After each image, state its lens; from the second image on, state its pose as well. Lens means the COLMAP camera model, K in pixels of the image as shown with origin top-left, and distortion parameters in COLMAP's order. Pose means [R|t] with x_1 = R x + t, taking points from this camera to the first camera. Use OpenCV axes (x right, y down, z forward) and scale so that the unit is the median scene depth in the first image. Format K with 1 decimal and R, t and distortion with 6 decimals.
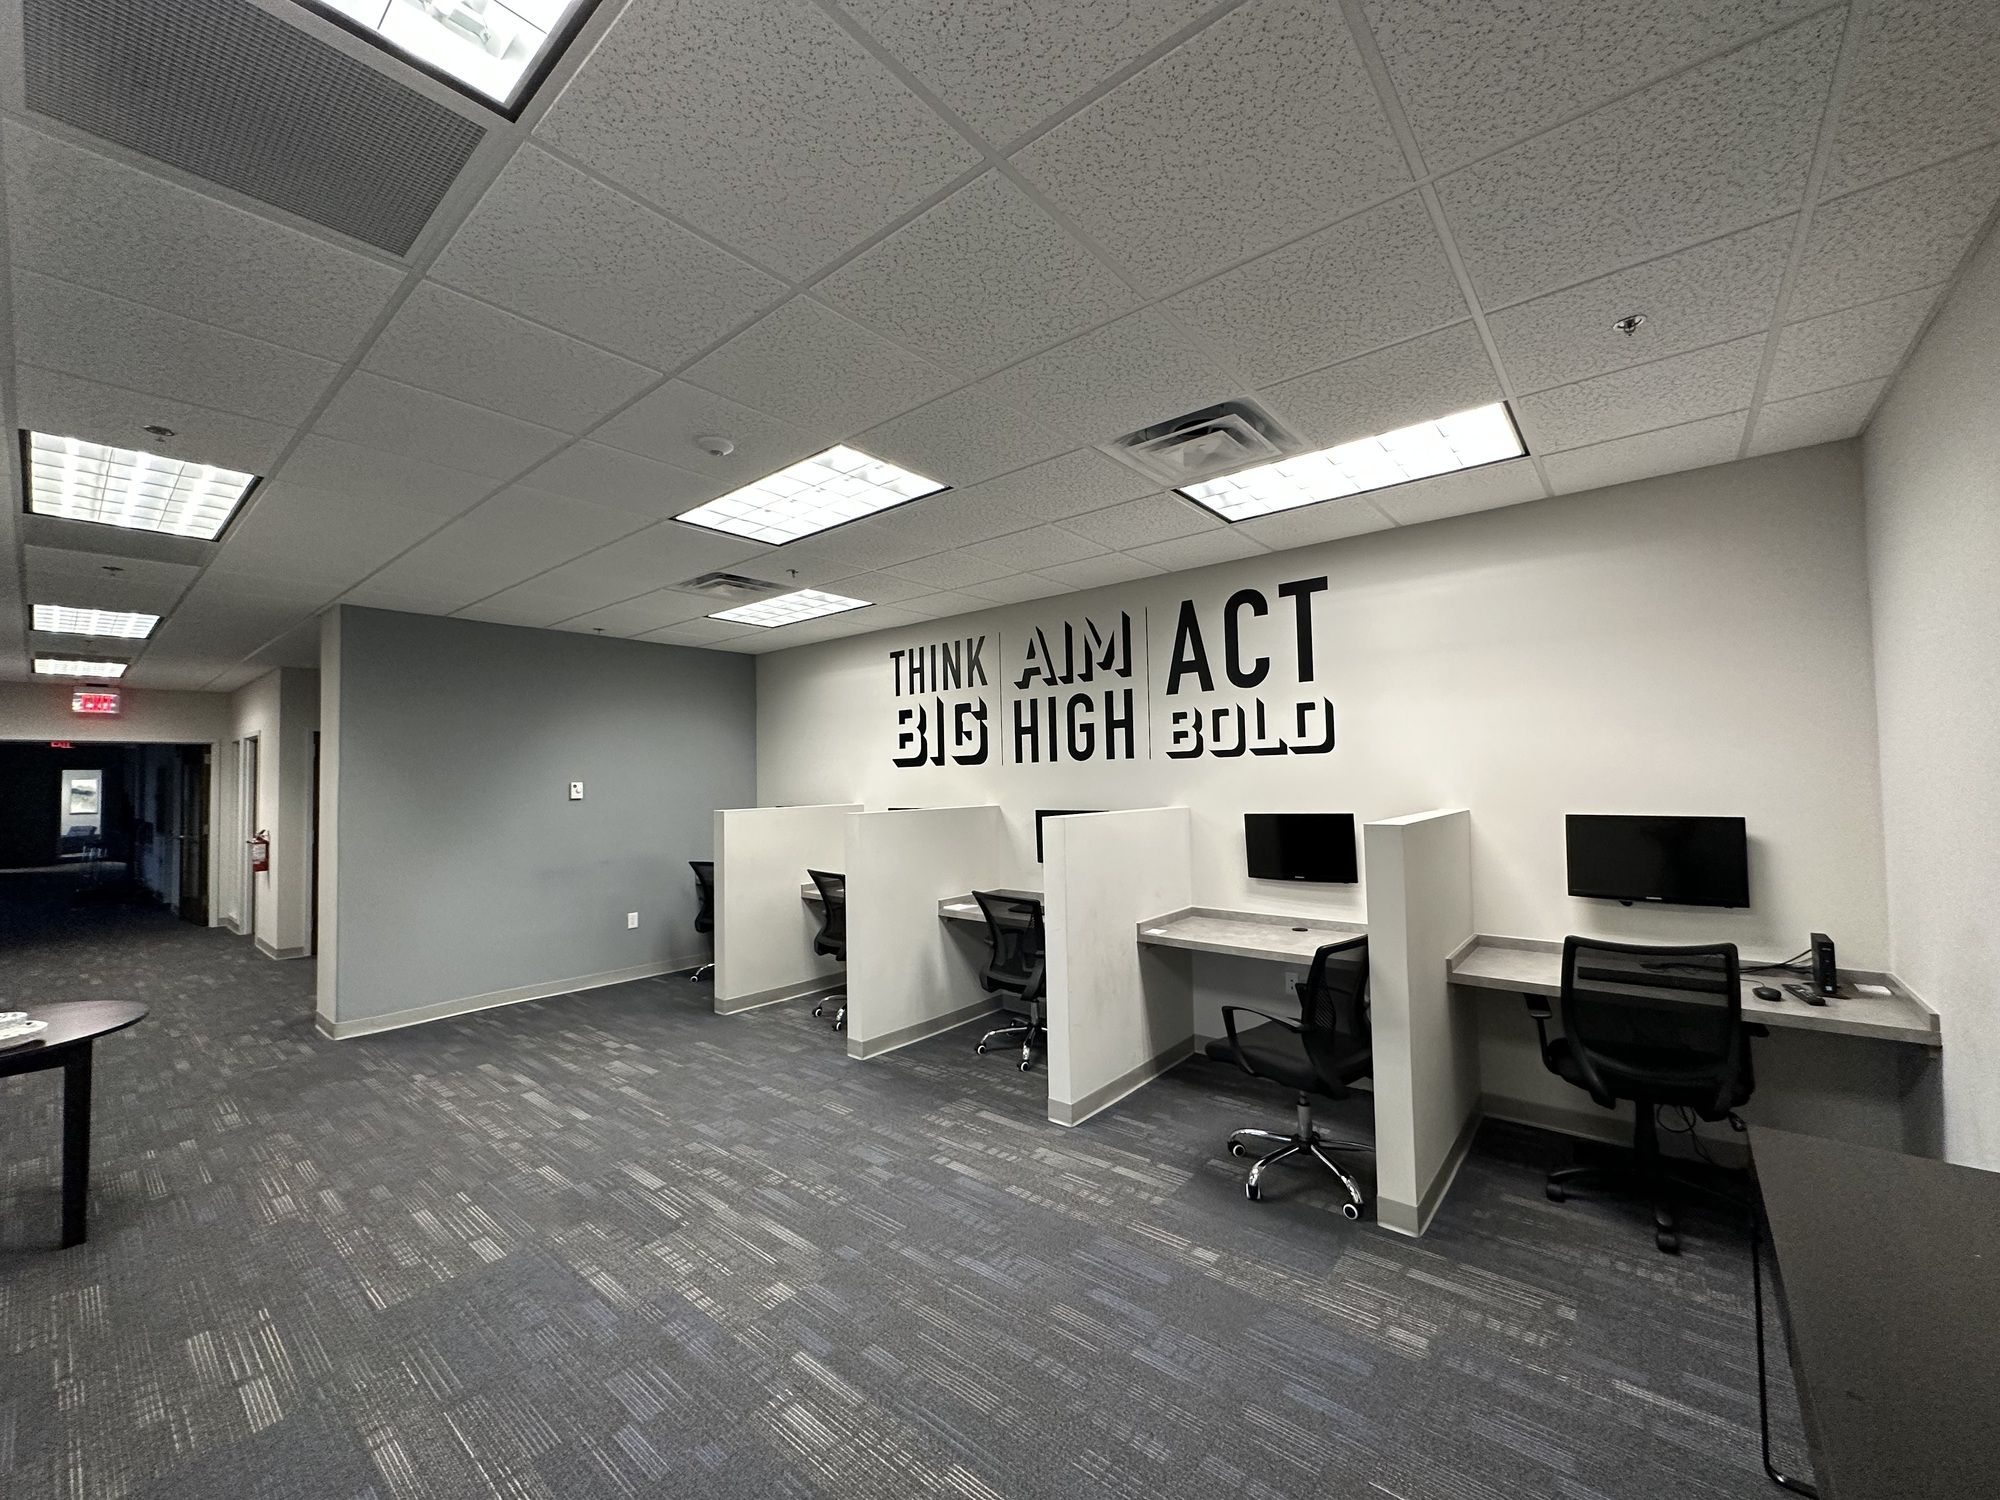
lens RADIAL K [[797.9, 0, 999.2], [0, 797.9, 743.5], [0, 0, 1]] dist [-0.000043, -0.000152]
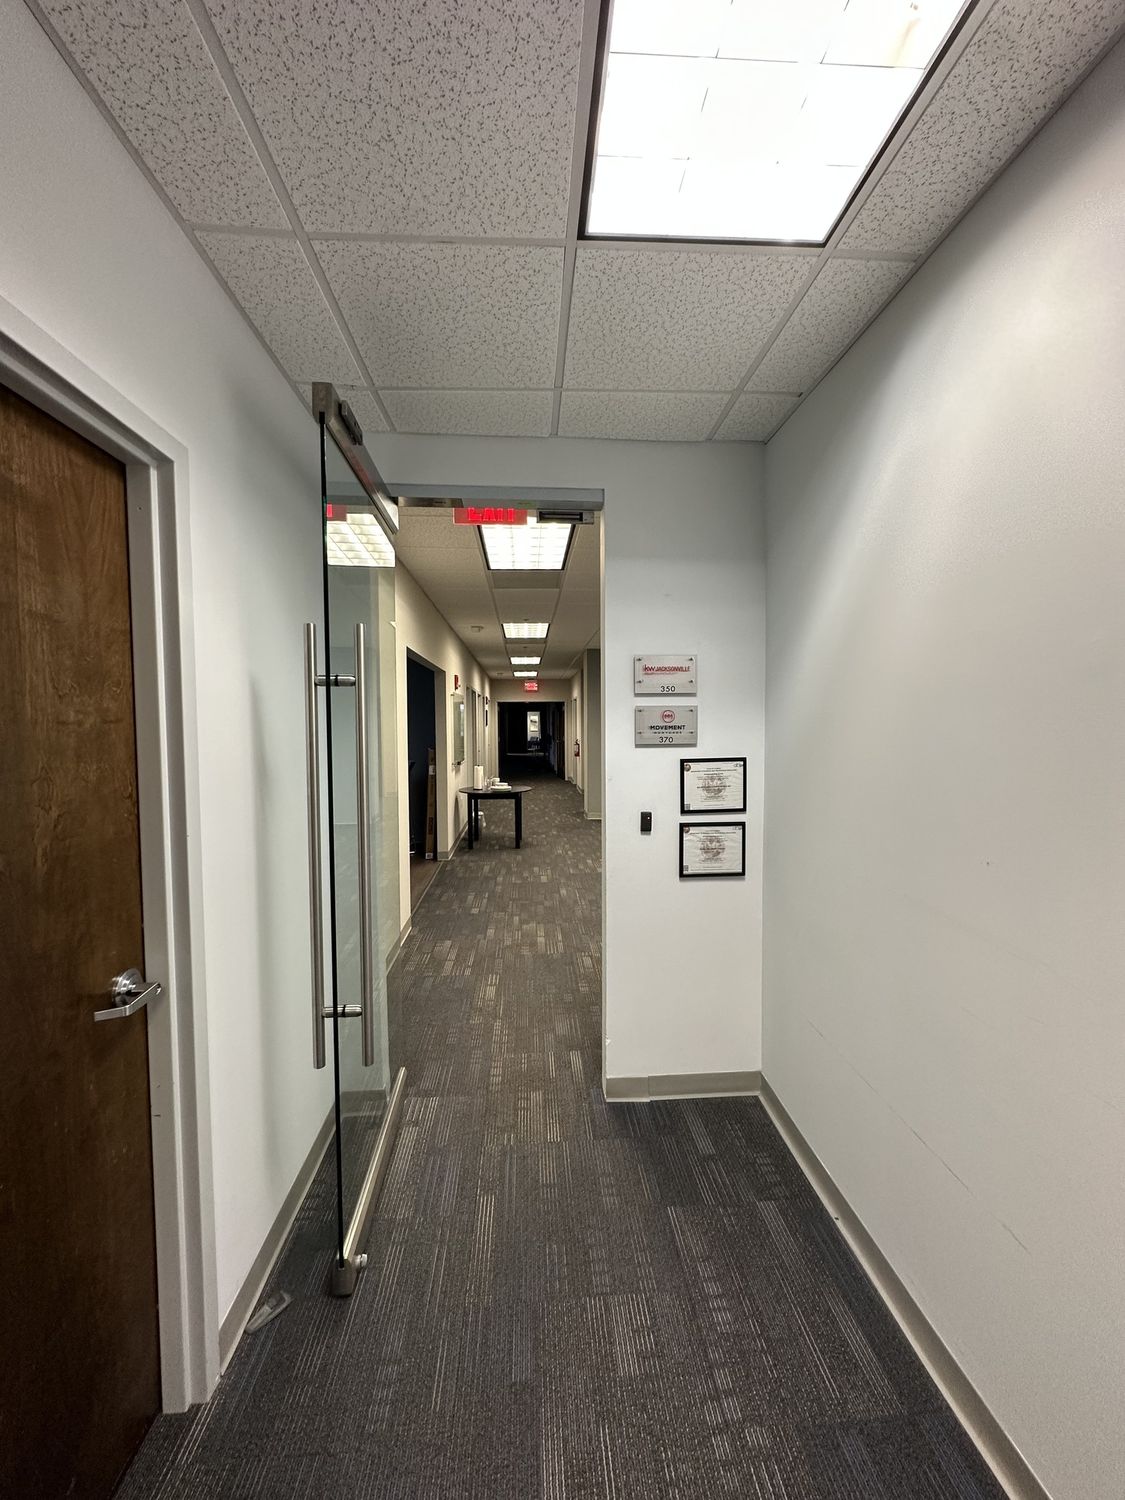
lens RADIAL K [[598.5, 0, 562.3], [0, 598.5, 749.2], [0, 0, 1]] dist [-0.000043, -0.000152]
pose [[0.685555, 0.054923, -0.725946, 0.493788], [0.011622, 0.996197, 0.086345, -0.023321], [0.727928, -0.067631, 0.682310, -0.358144]]
